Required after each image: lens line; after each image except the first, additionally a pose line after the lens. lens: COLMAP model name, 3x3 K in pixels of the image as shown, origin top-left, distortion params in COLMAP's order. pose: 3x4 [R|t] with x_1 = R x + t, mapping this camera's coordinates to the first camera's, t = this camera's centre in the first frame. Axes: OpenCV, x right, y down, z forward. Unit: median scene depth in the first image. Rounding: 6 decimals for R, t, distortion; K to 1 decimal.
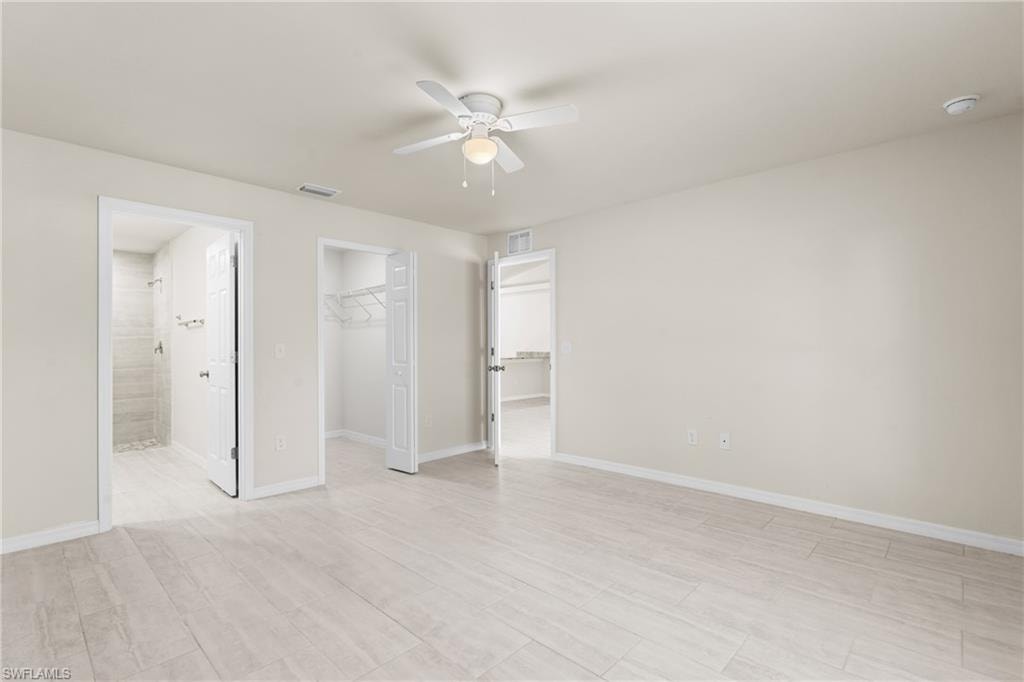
lens RADIAL K [[479.7, 0, 512.0], [0, 479.7, 341.0], [0, 0, 1]] dist [-0.000571, 0.000038]
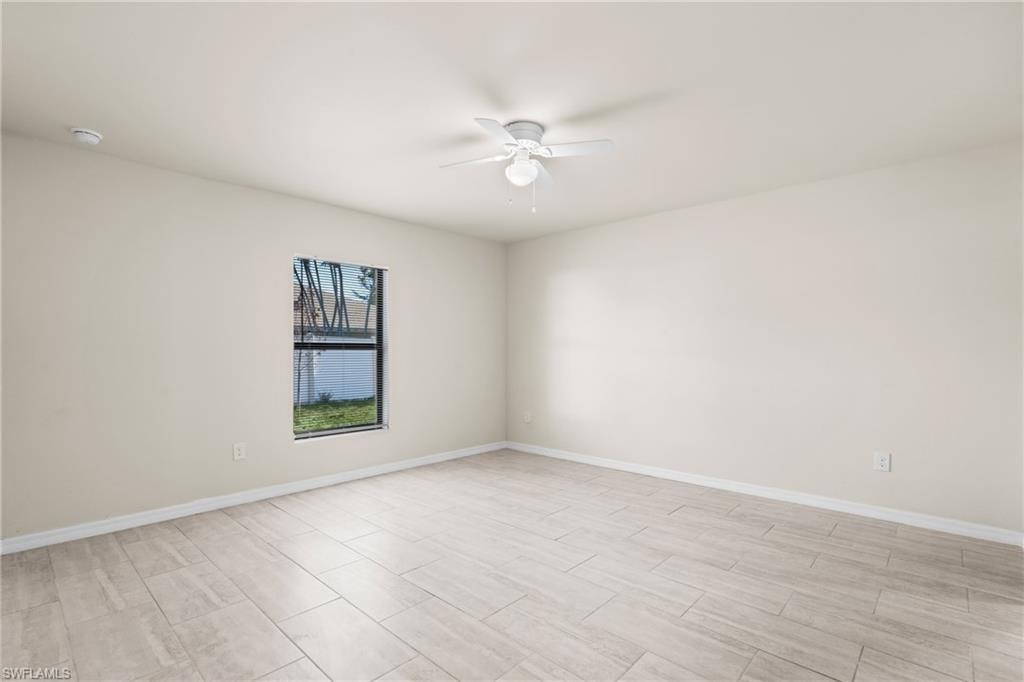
lens RADIAL K [[479.7, 0, 512.0], [0, 479.7, 341.0], [0, 0, 1]] dist [-0.000571, 0.000038]
pose [[-0.999869, 0.007442, -0.014396, -0.022268], [0.007866, 0.999530, -0.029619, 0.016946], [0.014169, -0.029728, -0.999458, 1.744039]]
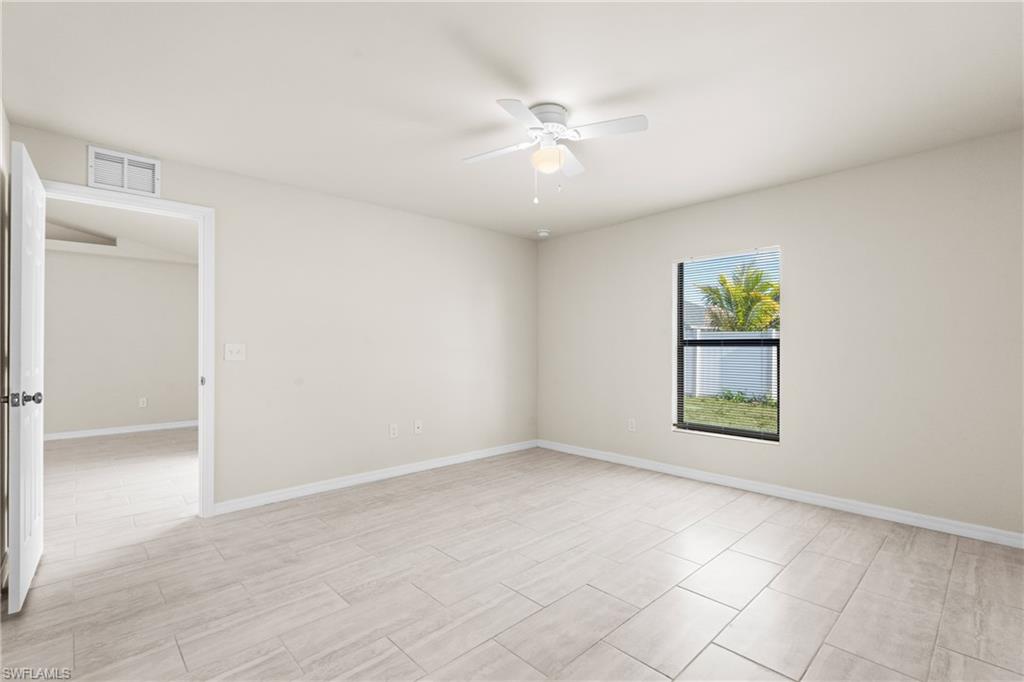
lens RADIAL K [[467.4, 0, 507.6], [0, 467.4, 338.8], [0, 0, 1]] dist [0.001391, 0.000148]
pose [[0.051854, 0.026222, 0.998310, -0.893189], [-0.007882, 0.999635, -0.025847, 0.013669], [-0.998624, -0.006528, 0.052041, 0.857469]]
